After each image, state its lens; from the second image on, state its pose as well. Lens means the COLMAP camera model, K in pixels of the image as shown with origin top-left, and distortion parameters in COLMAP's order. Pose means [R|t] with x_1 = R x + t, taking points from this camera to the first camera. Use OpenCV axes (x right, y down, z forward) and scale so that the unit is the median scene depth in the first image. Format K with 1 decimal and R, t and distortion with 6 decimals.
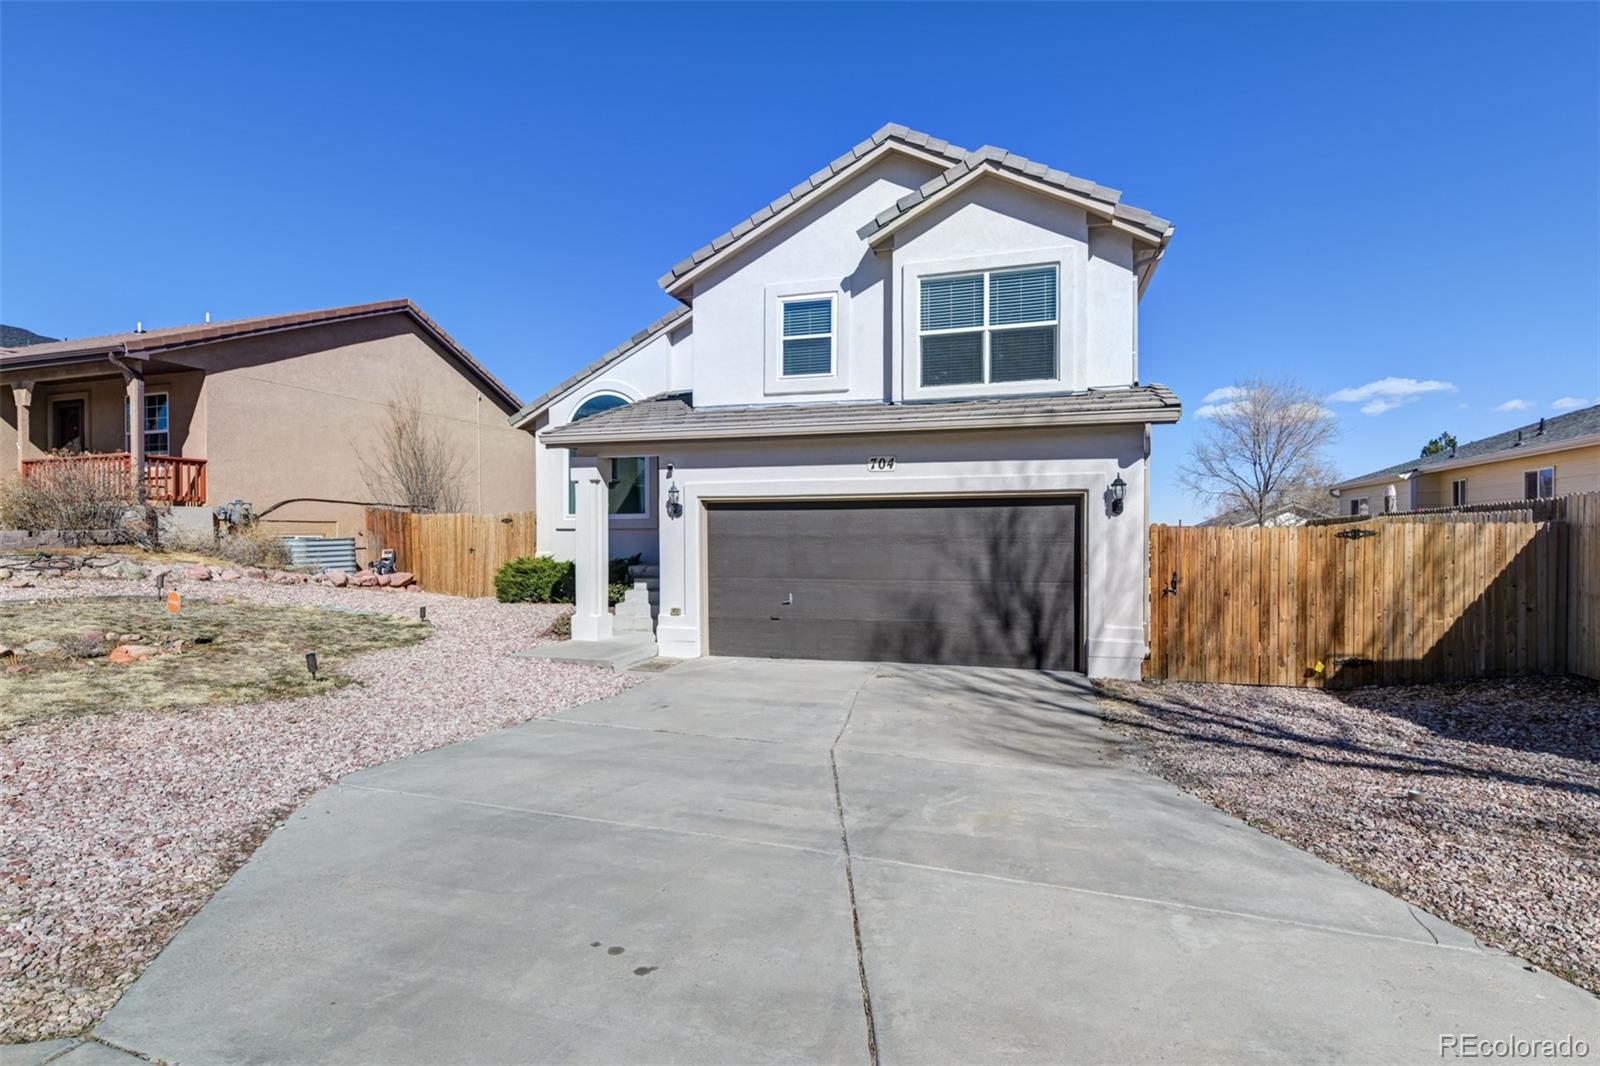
lens RADIAL K [[732.7, 0, 802.5], [0, 732.7, 554.7], [0, 0, 1]] dist [-0.000646, -0.000893]
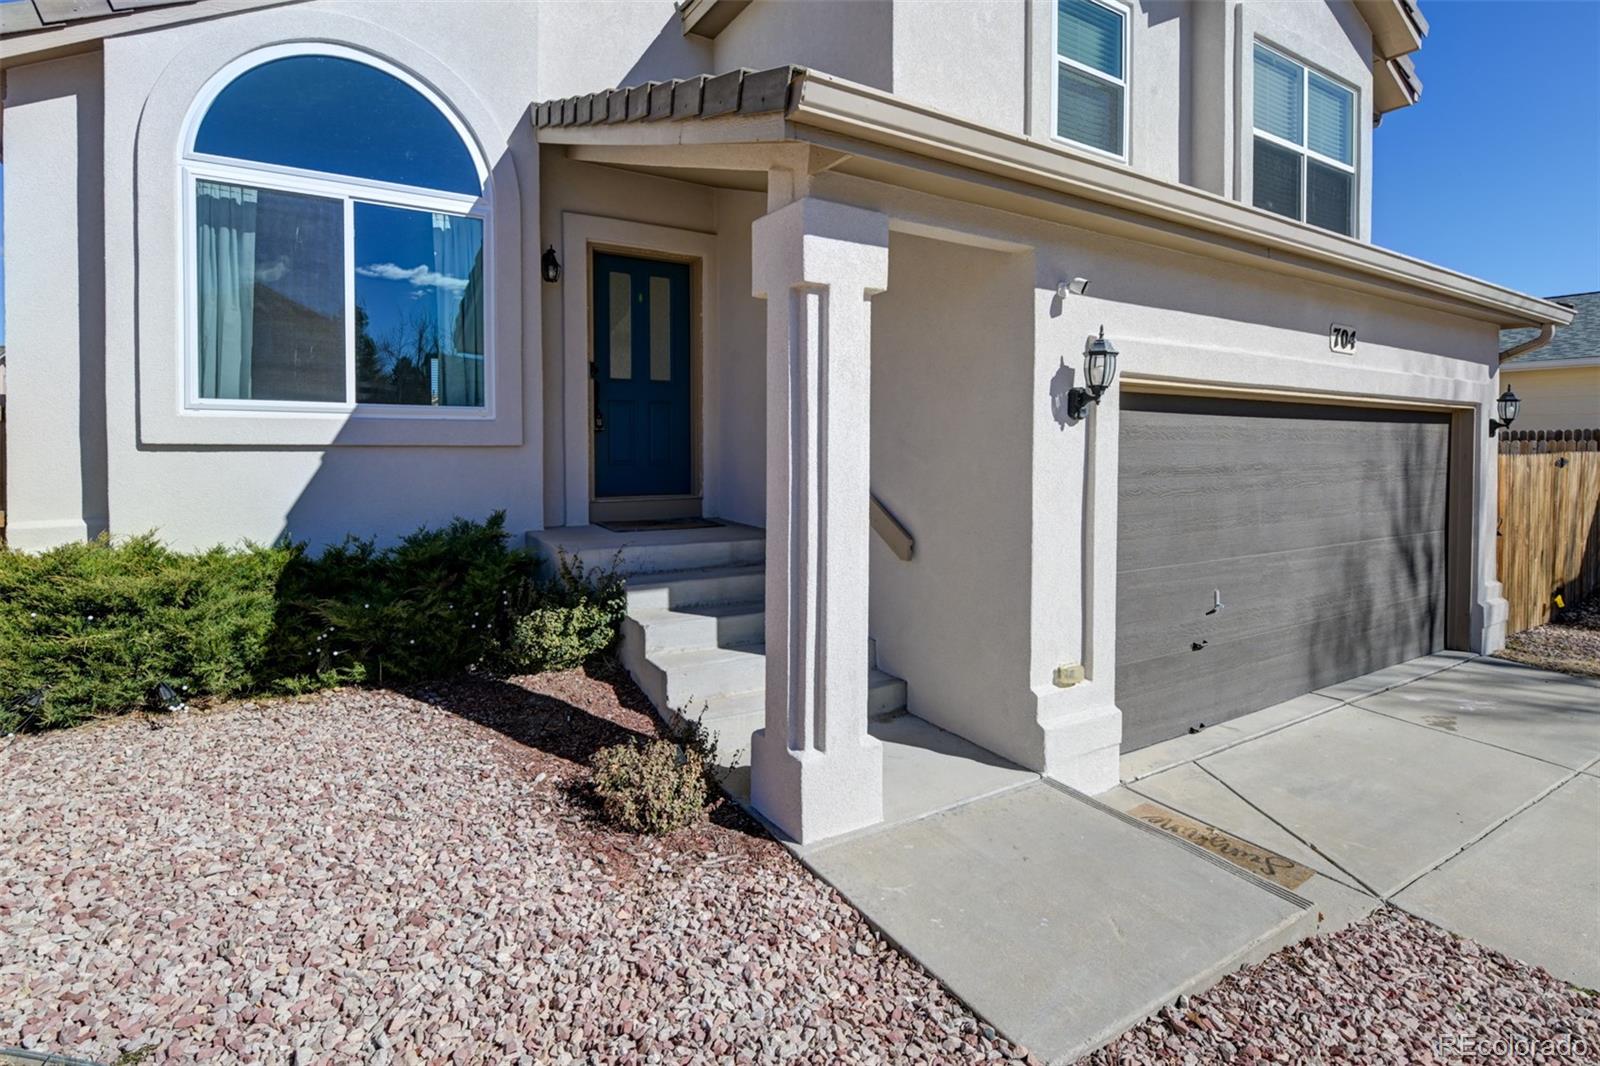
lens RADIAL K [[766.4, 0, 800.6], [0, 766.4, 476.9], [0, 0, 1]] dist [-0.002887, -0.000501]
pose [[0.676481, -0.022773, 0.736108, -0.561444], [0.016079, 0.999740, 0.016153, -0.032698], [-0.736284, 0.000909, 0.676672, 0.849376]]
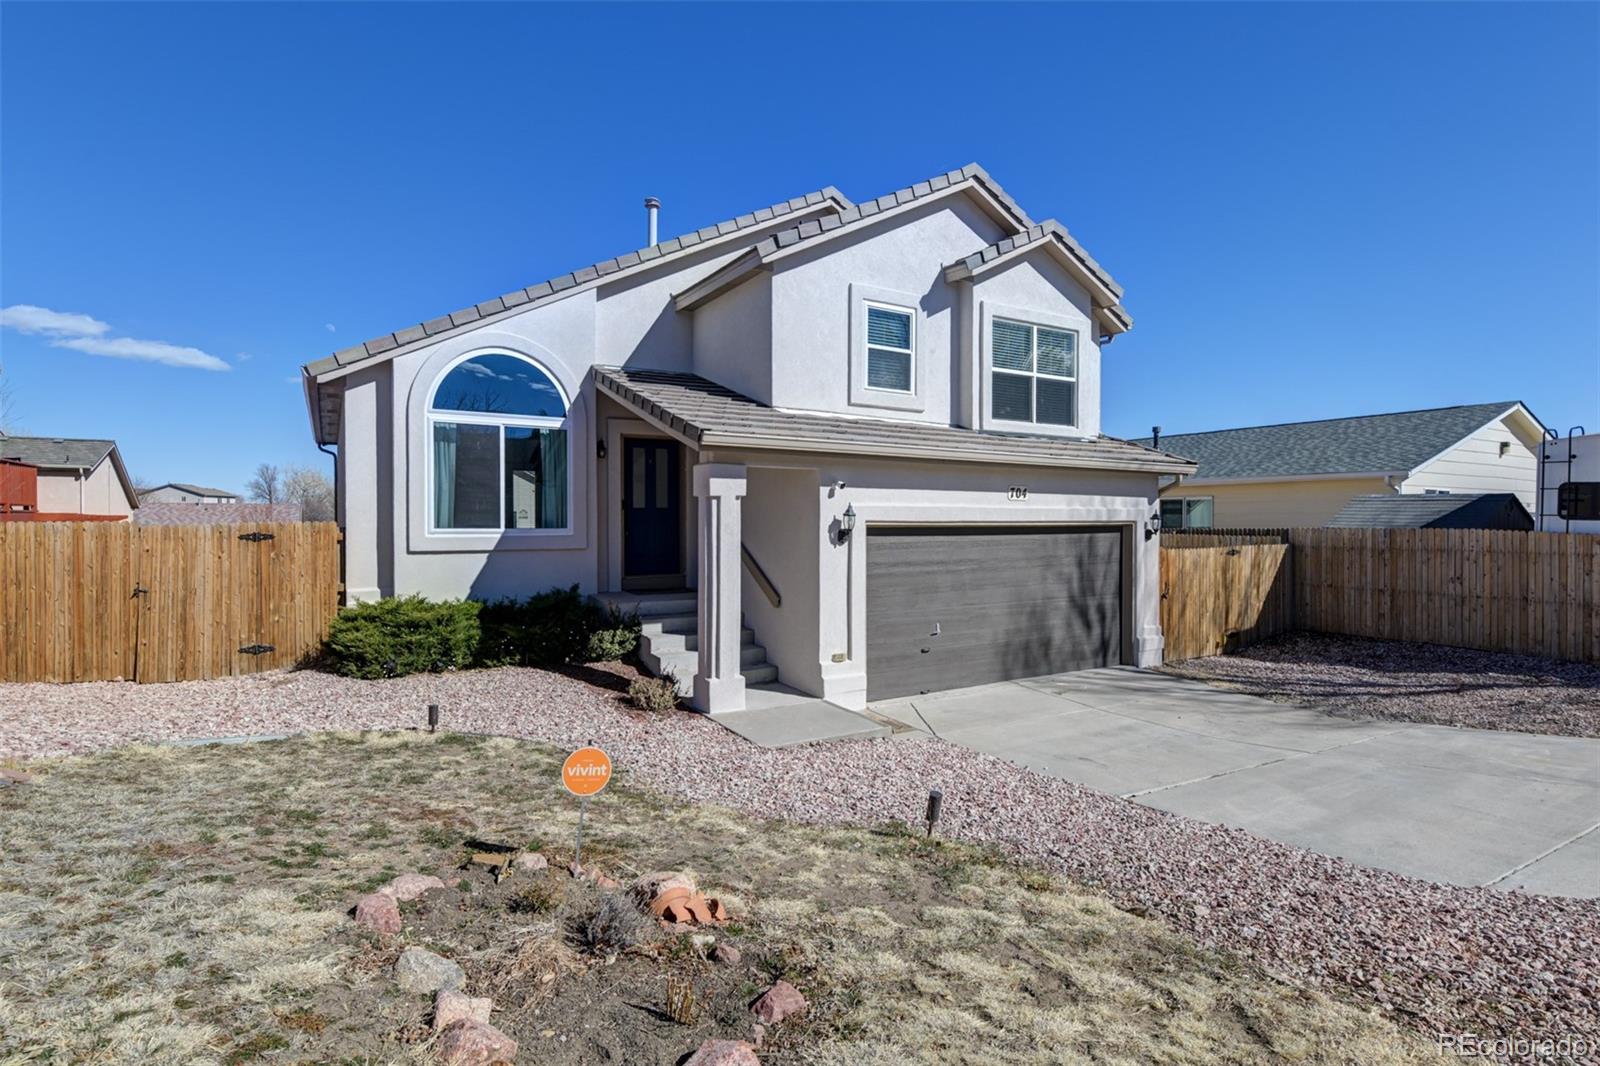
lens RADIAL K [[763.2, 0, 801.0], [0, 763.2, 541.8], [0, 0, 1]] dist [0.001085, -0.013598]
pose [[0.689935, -0.016276, 0.723688, -0.846092], [0.016592, 0.999840, 0.006669, -0.061850], [-0.723681, 0.007407, 0.690095, 0.435751]]
